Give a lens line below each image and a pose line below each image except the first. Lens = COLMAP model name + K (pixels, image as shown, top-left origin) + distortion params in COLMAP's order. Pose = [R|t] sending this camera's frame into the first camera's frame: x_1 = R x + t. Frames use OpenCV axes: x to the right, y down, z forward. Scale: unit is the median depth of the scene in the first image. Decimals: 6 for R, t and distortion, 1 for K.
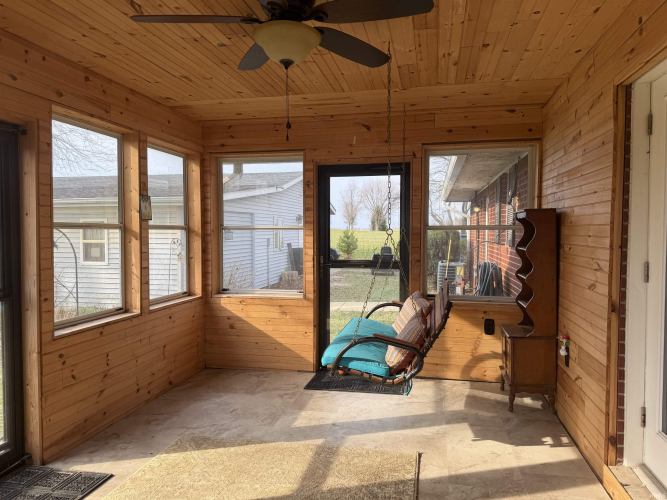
lens RADIAL K [[467.7, 0, 335.9], [0, 467.7, 248.2], [0, 0, 1]] dist [0.037273, -0.044946]
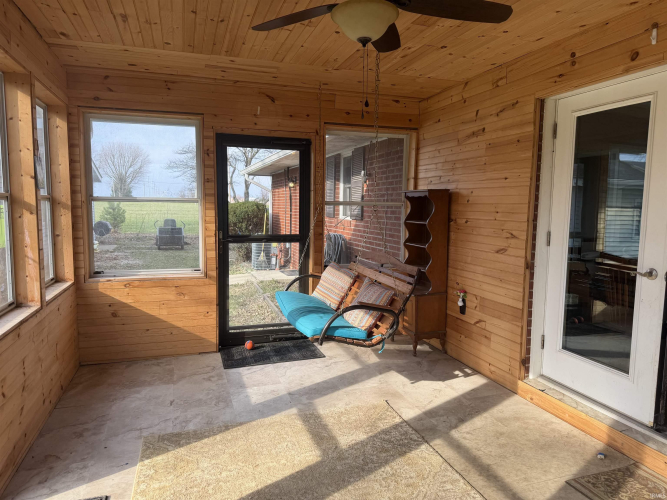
lens RADIAL K [[467.7, 0, 337.2], [0, 467.7, 252.7], [0, 0, 1]] dist [0.037273, -0.044946]
pose [[0.868430, -0.039806, 0.494211, -0.387559], [0.005366, 0.997468, 0.070911, -0.006388], [-0.495782, -0.058929, 0.866445, 0.071463]]
